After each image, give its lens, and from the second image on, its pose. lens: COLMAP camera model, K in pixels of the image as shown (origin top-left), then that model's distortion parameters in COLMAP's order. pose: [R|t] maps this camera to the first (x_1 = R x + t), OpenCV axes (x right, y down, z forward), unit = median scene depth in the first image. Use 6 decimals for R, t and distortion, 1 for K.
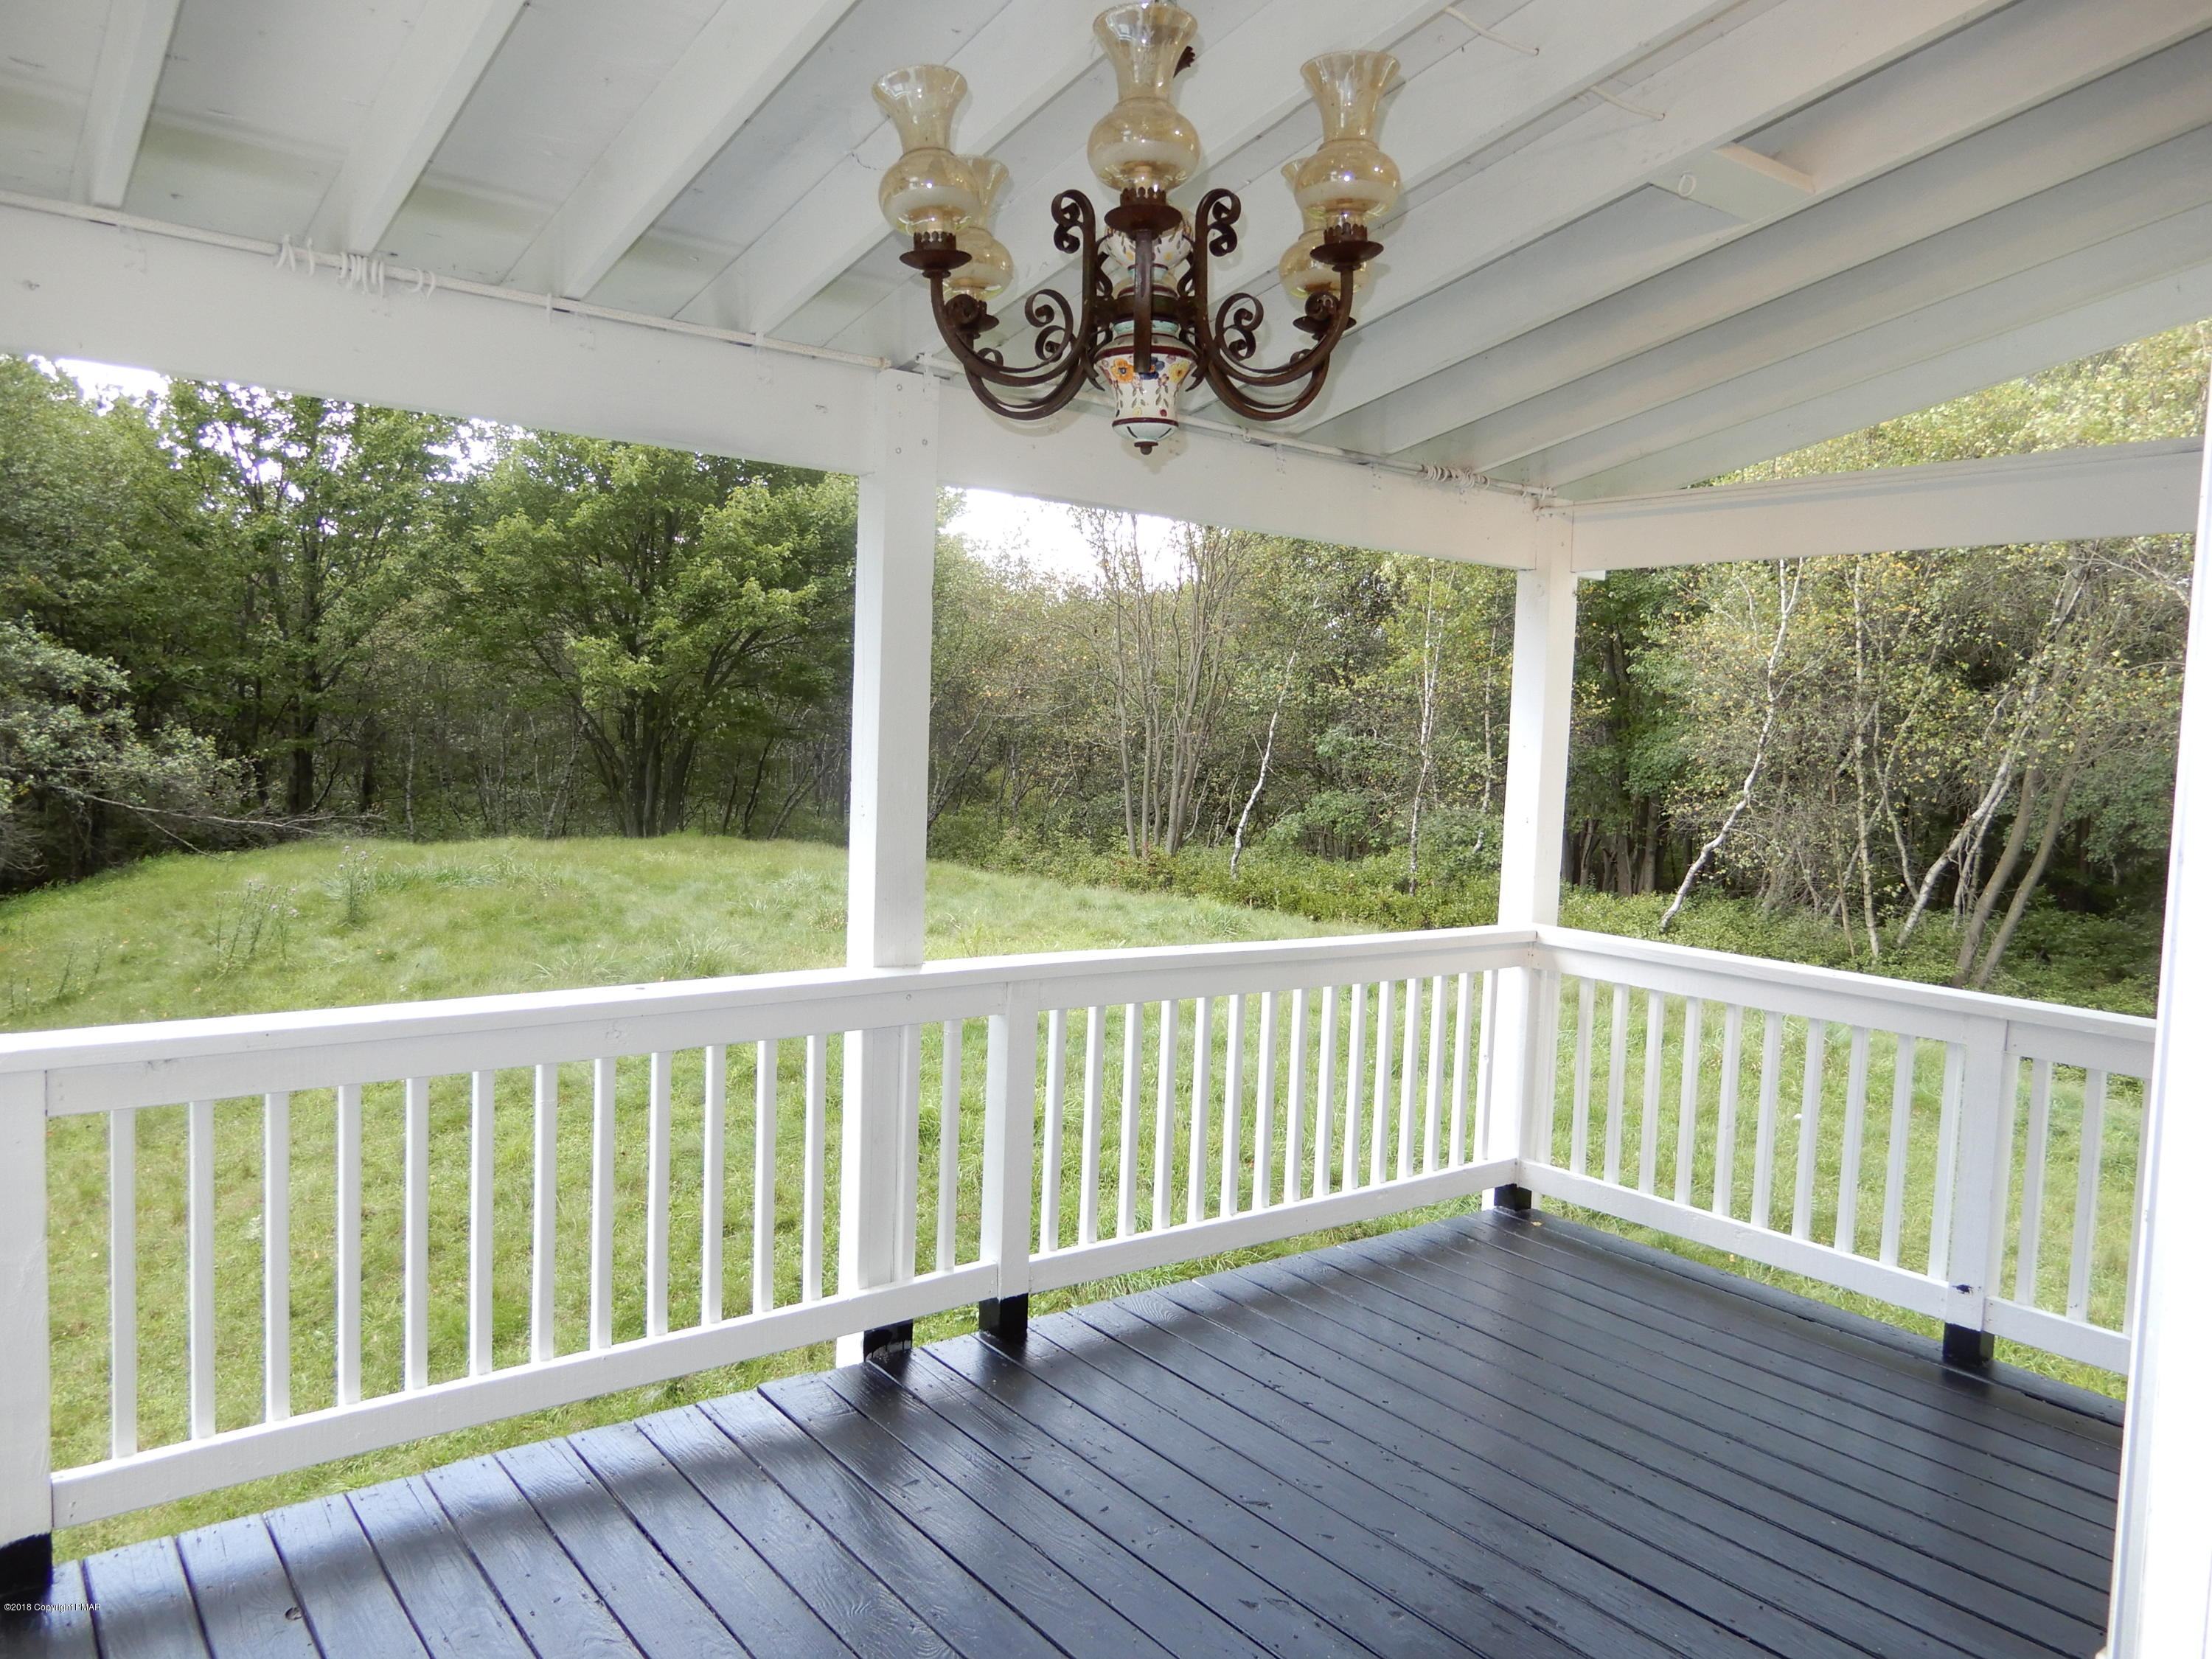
lens RADIAL K [[1549.5, 0, 1108.3], [0, 1549.5, 830.3], [0, 0, 1]] dist [-0.000147, 0.001093]
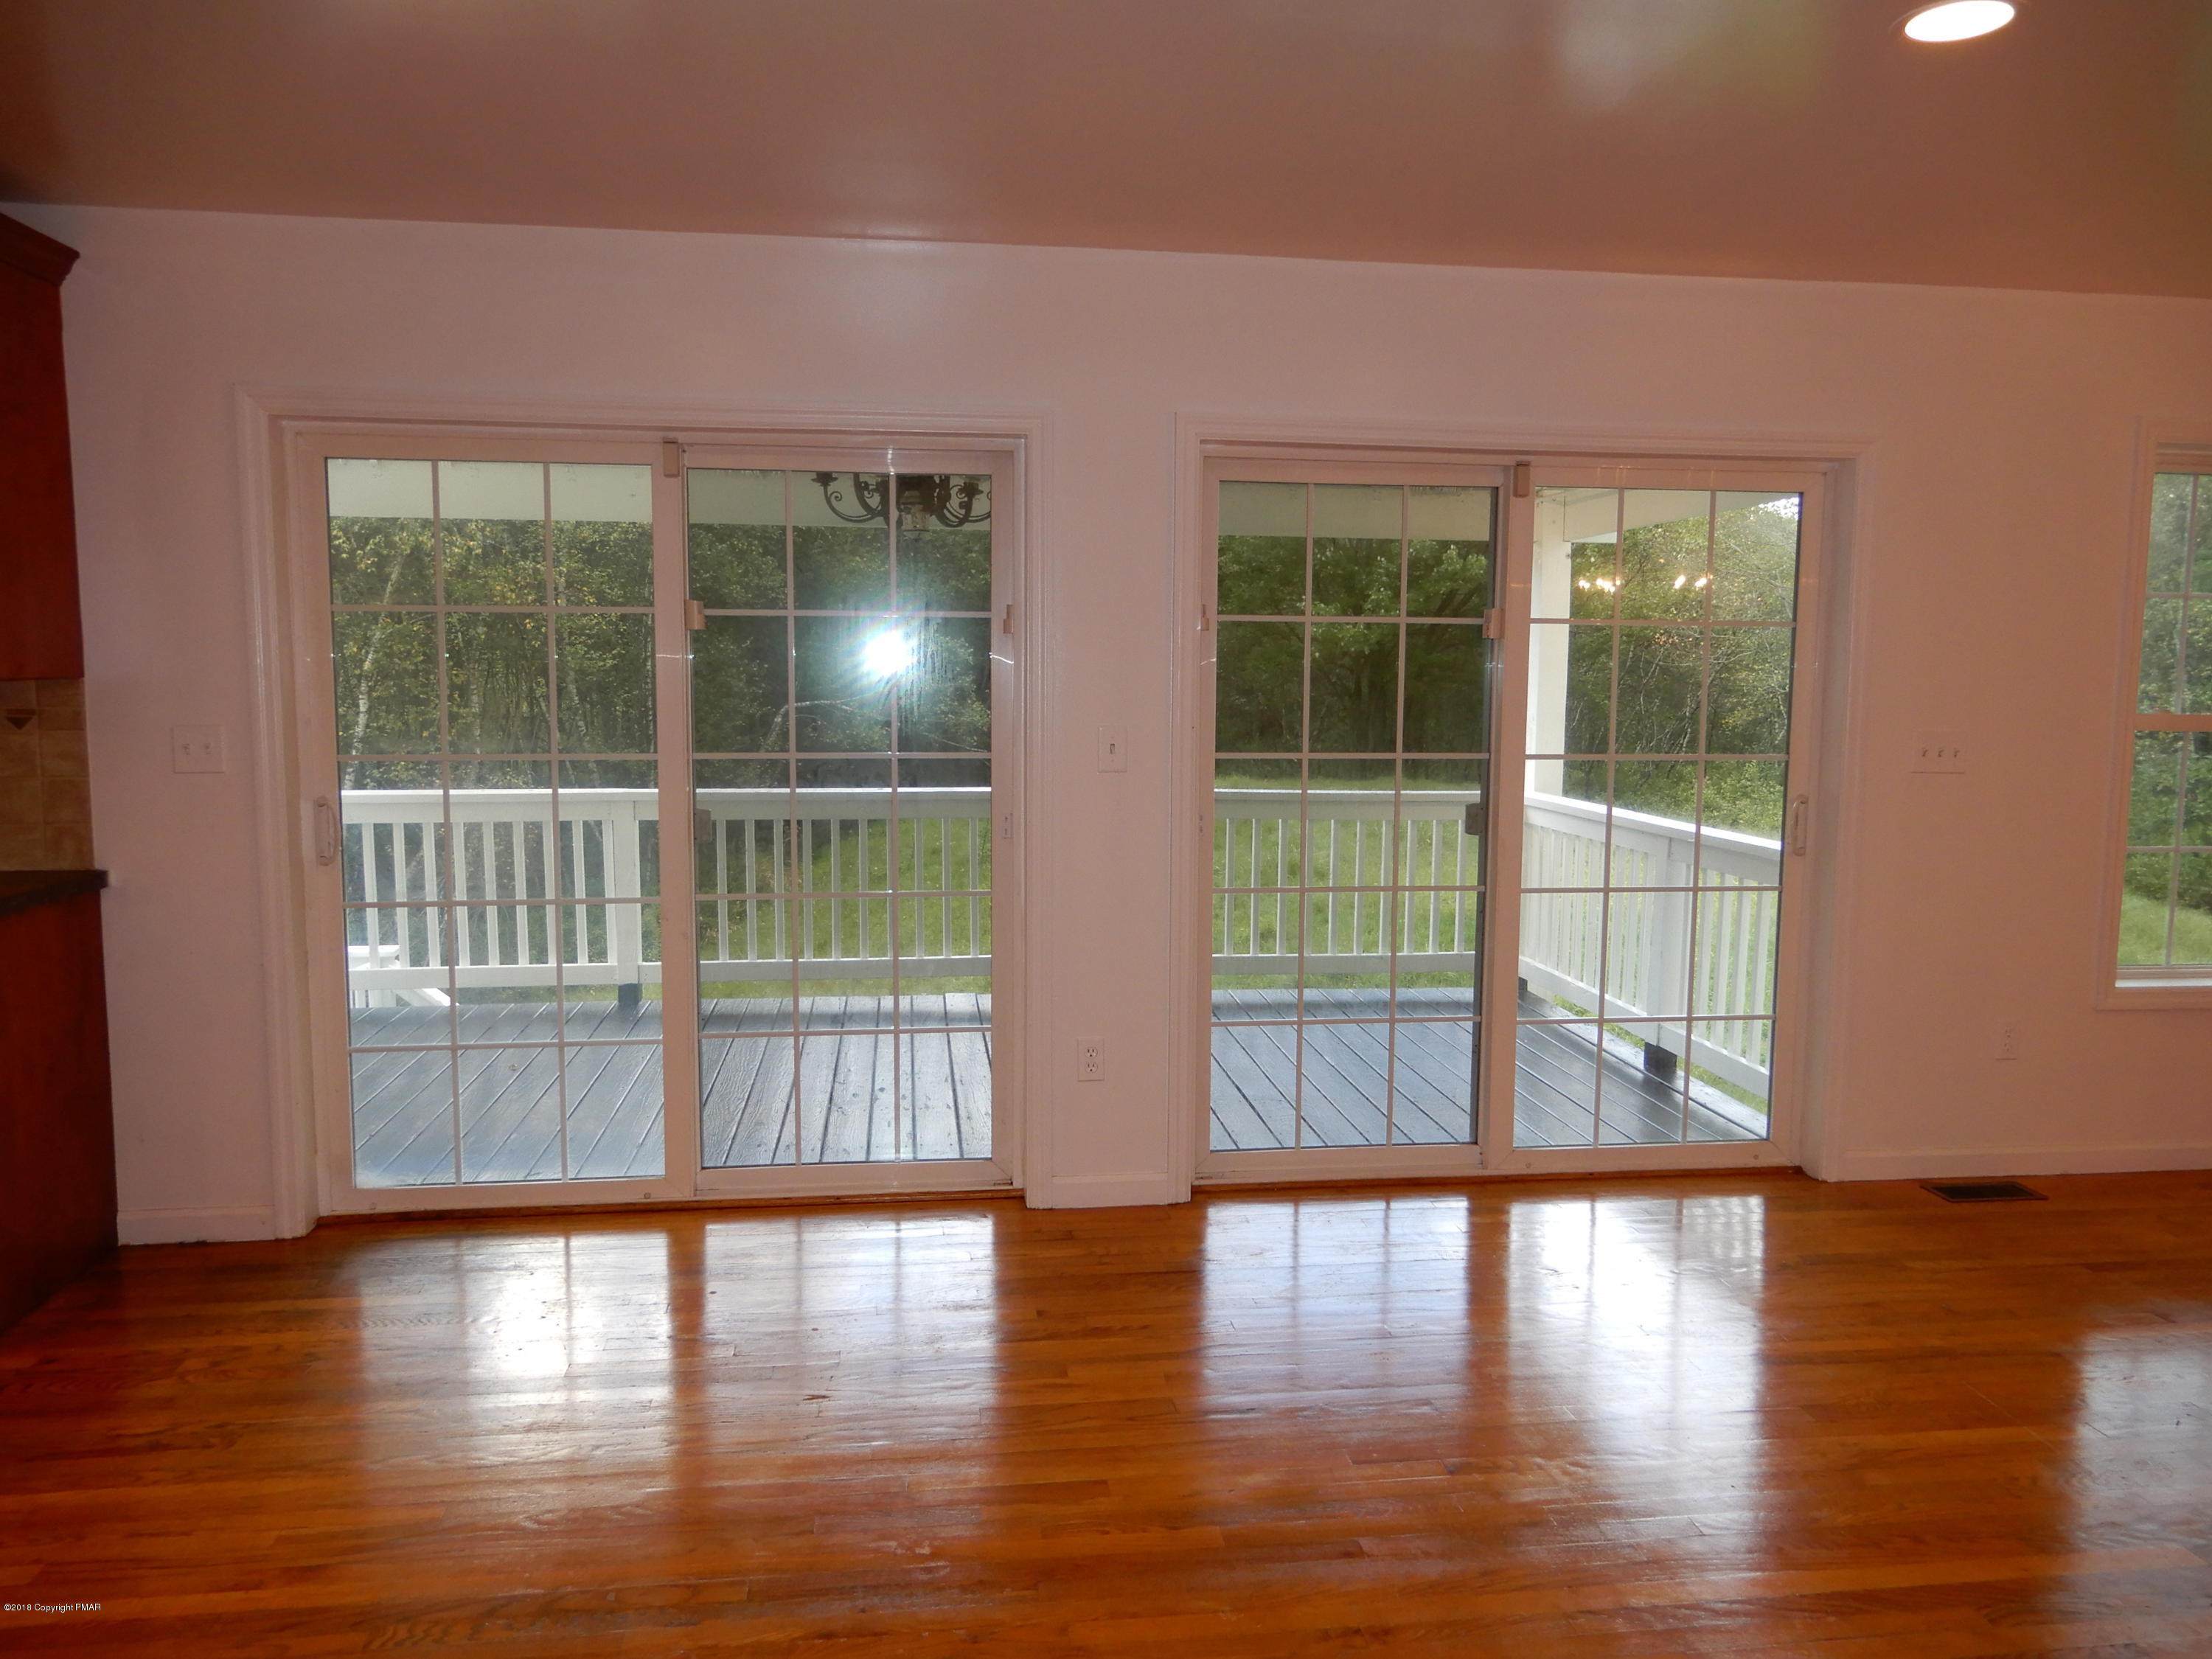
lens RADIAL K [[1549.5, 0, 1109.1], [0, 1549.5, 828.0], [0, 0, 1]] dist [-0.000147, 0.001093]
pose [[0.861856, 0.025738, -0.506499, 0.161738], [-0.013223, 0.999512, 0.028290, 0.014967], [0.506981, -0.017685, 0.861776, -0.118349]]
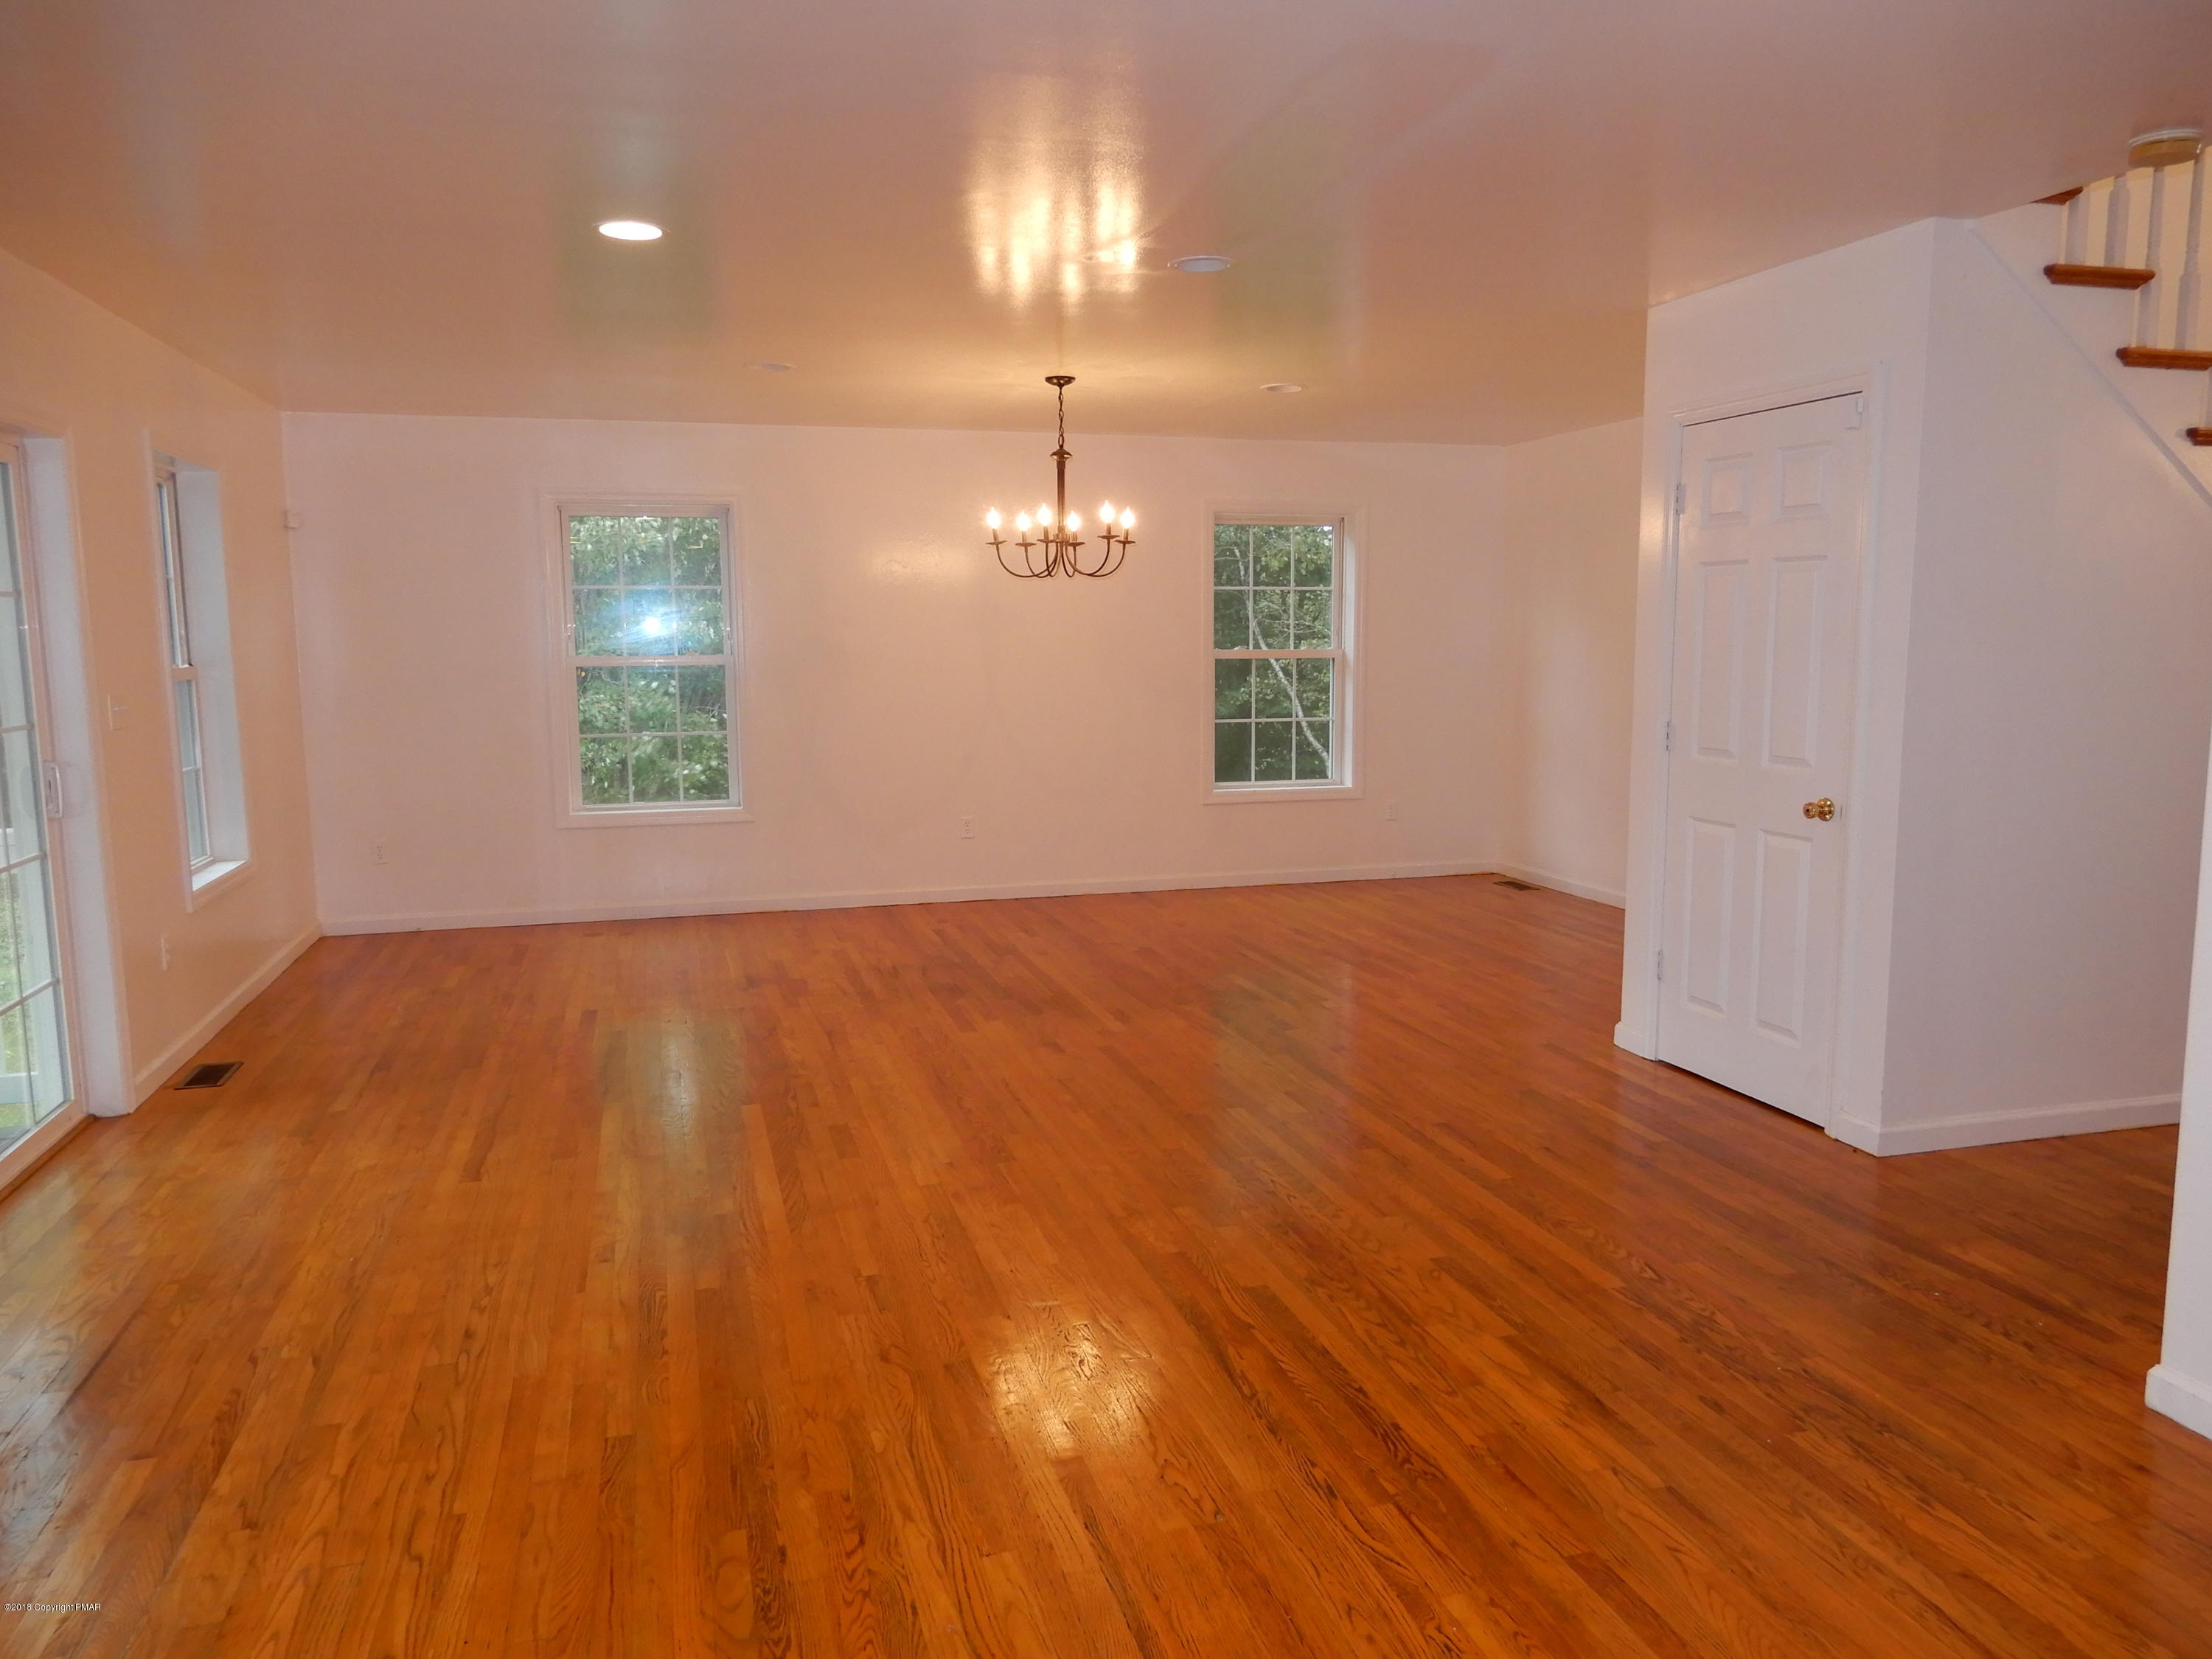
lens RADIAL K [[1549.5, 0, 1108.2], [0, 1549.5, 831.3], [0, 0, 1]] dist [-0.000147, 0.001093]
pose [[0.371981, -0.159395, 0.914452, -3.380139], [0.092110, 0.986622, 0.134507, -0.081021], [-0.923659, 0.034196, 0.381687, 0.158482]]
